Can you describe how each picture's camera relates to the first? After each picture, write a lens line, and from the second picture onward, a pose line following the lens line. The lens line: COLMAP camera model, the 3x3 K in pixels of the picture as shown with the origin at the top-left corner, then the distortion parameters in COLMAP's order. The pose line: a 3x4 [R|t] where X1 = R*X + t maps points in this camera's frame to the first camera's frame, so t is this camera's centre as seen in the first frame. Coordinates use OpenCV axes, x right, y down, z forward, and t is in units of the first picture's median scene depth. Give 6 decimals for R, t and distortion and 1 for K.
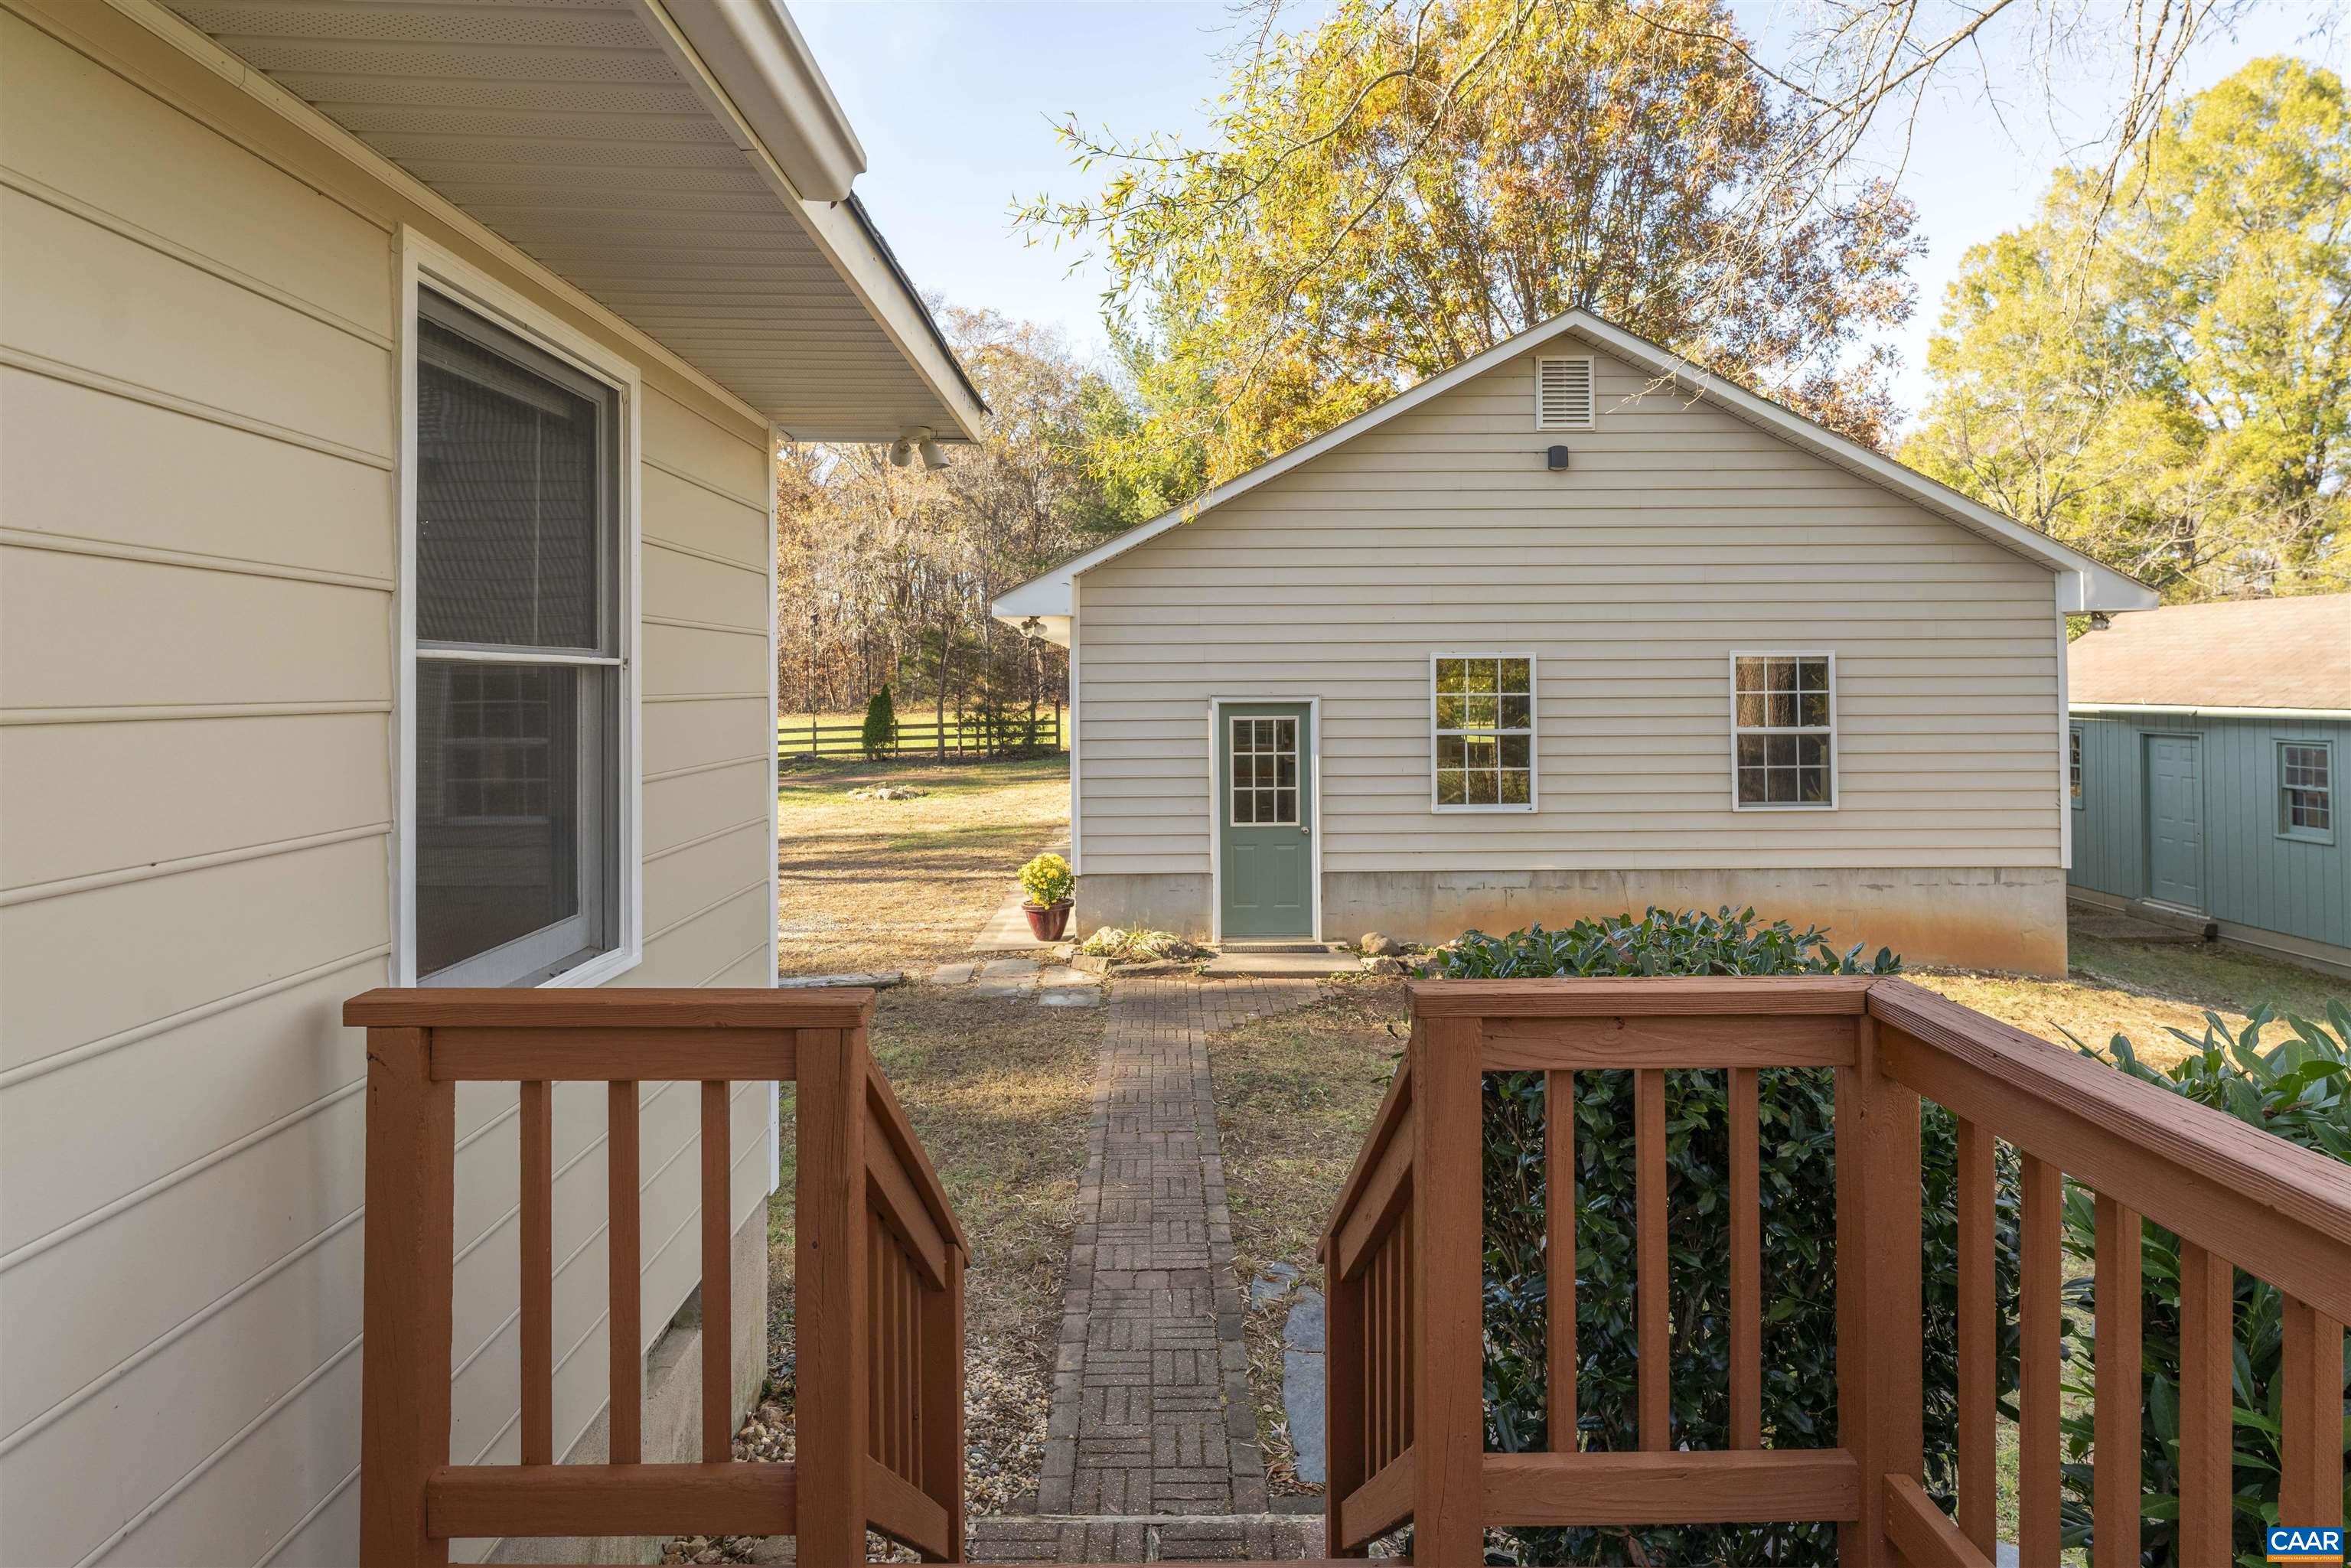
lens RADIAL K [[1190.7, 0, 1256.4], [0, 1190.7, 691.9], [0, 0, 1]] dist [0.003110, -0.003074]
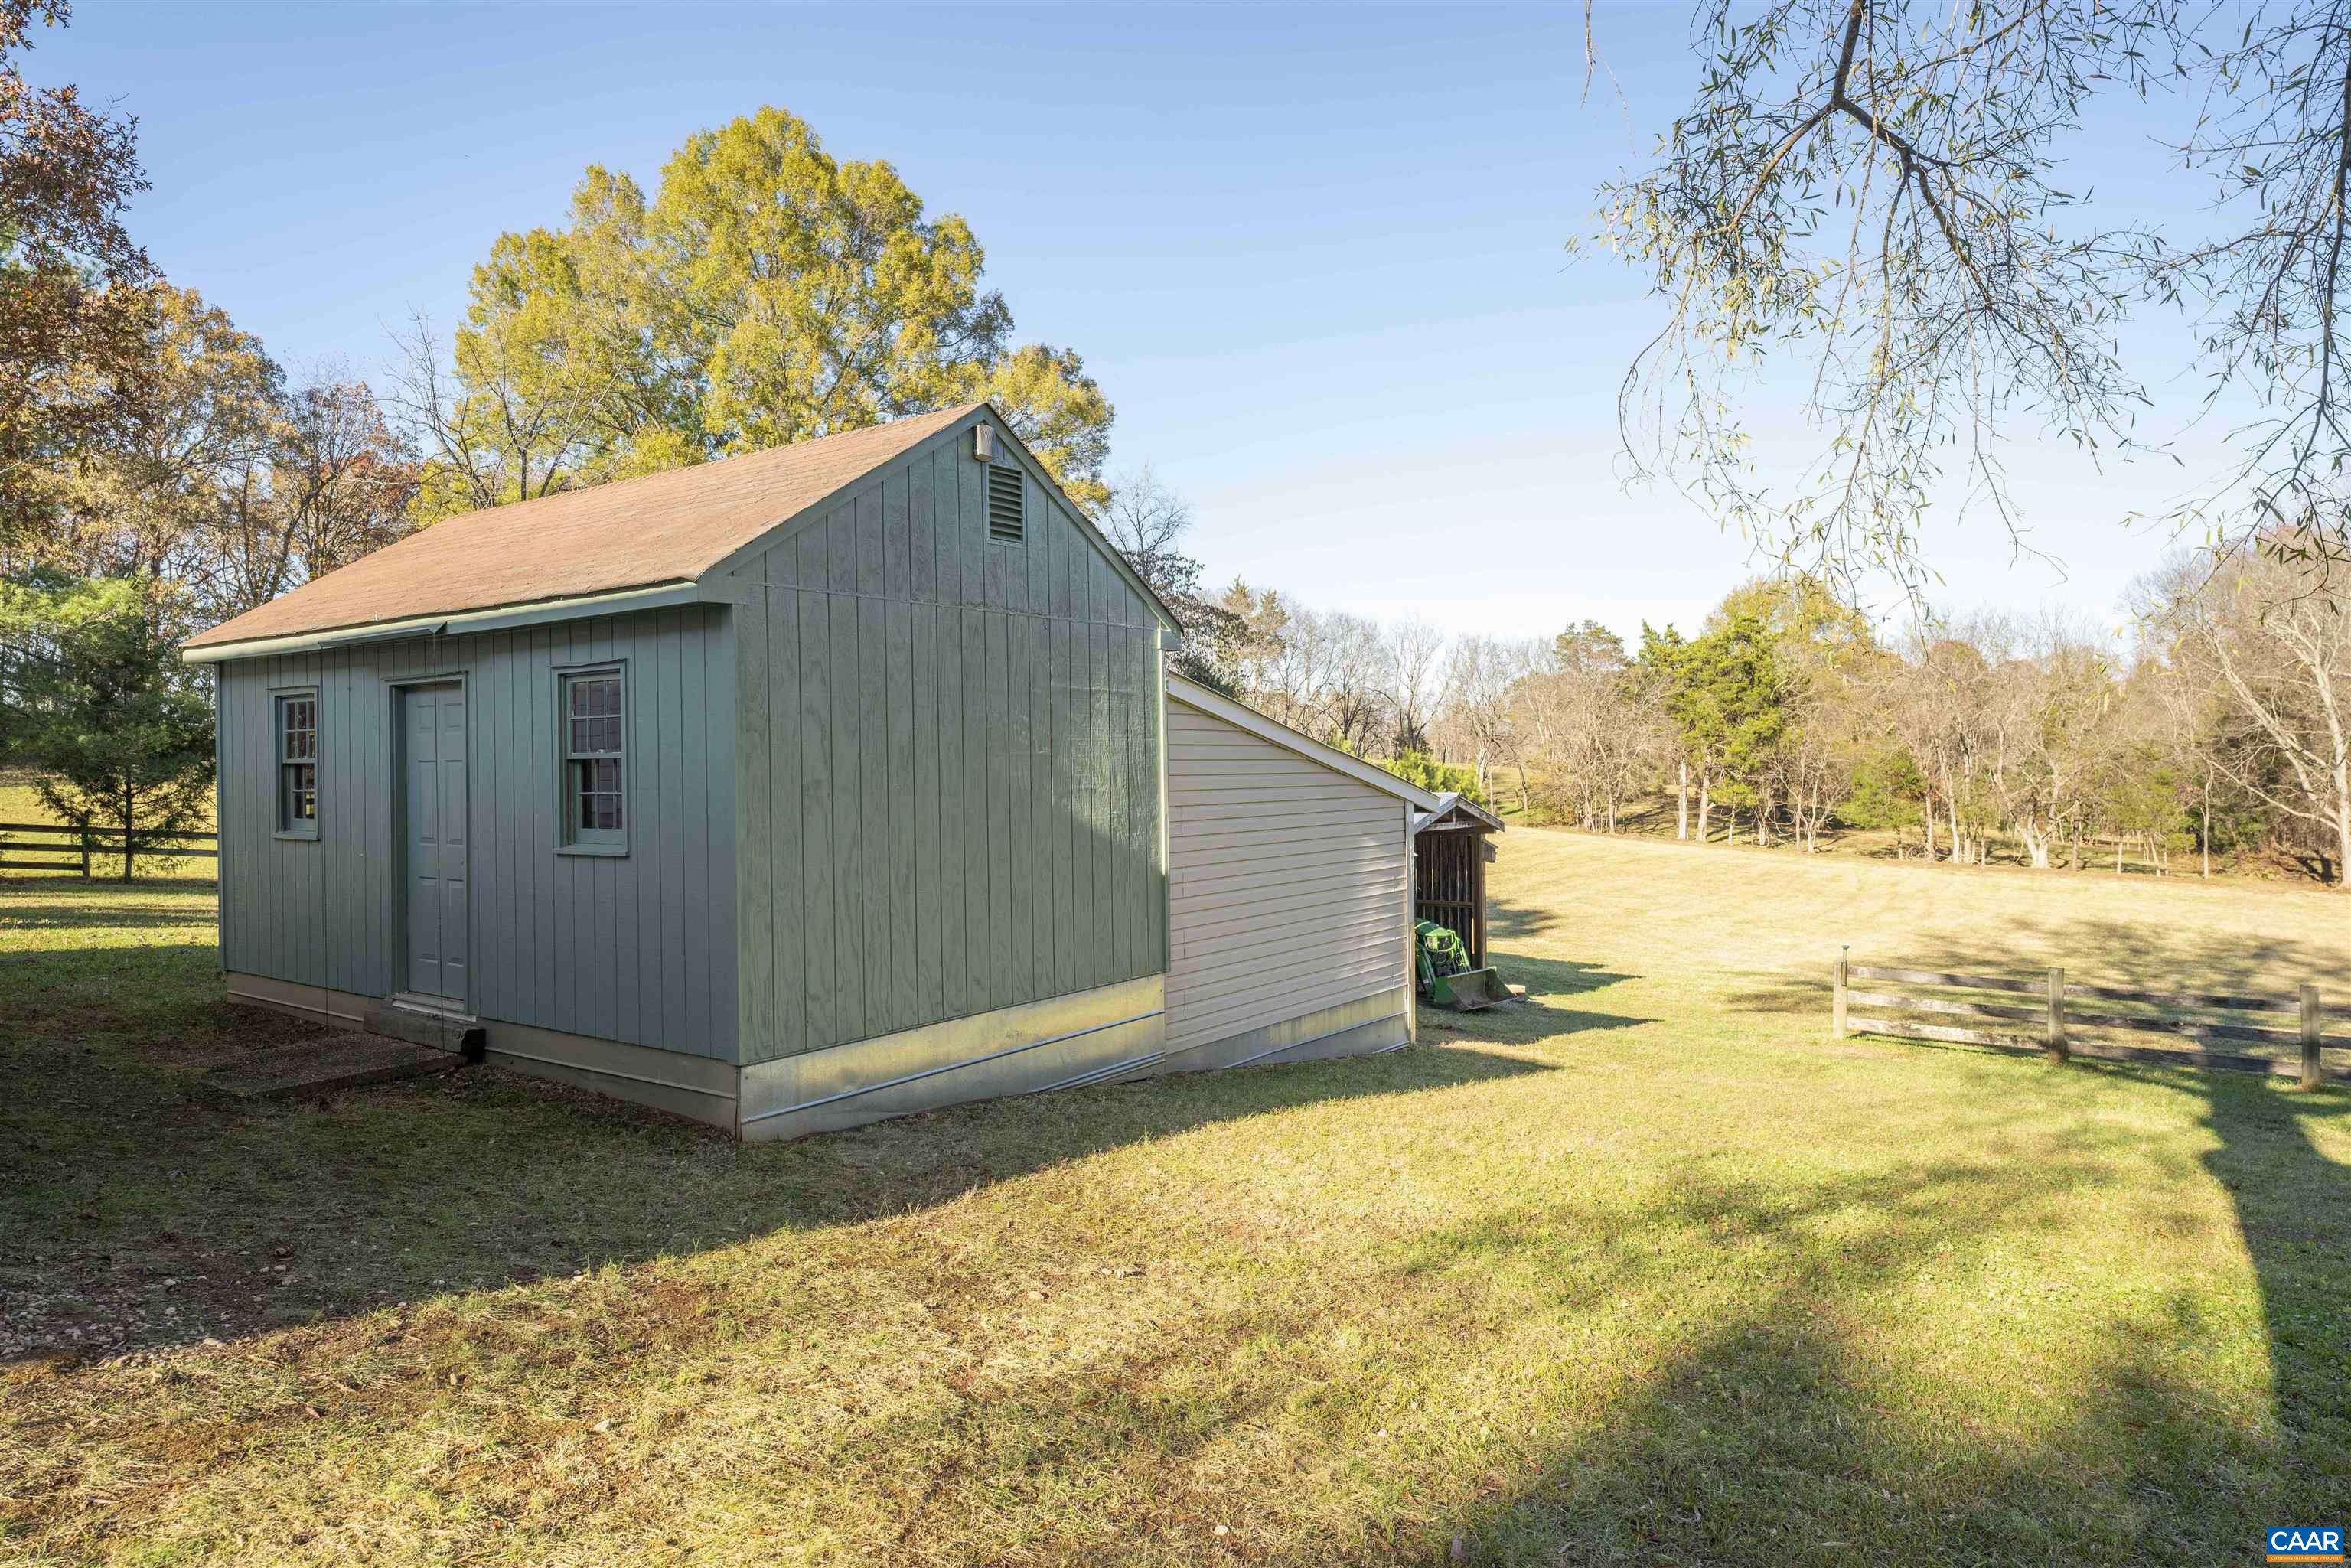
lens RADIAL K [[1411.9, 0, 1172.1], [0, 1411.9, 784.7], [0, 0, 1]] dist [-0.002868, -0.000613]
pose [[0.571087, -0.006278, 0.820865, 0.425828], [-0.000253, 0.999969, 0.007824, 0.074196], [-0.820889, -0.004676, 0.571068, 0.356821]]
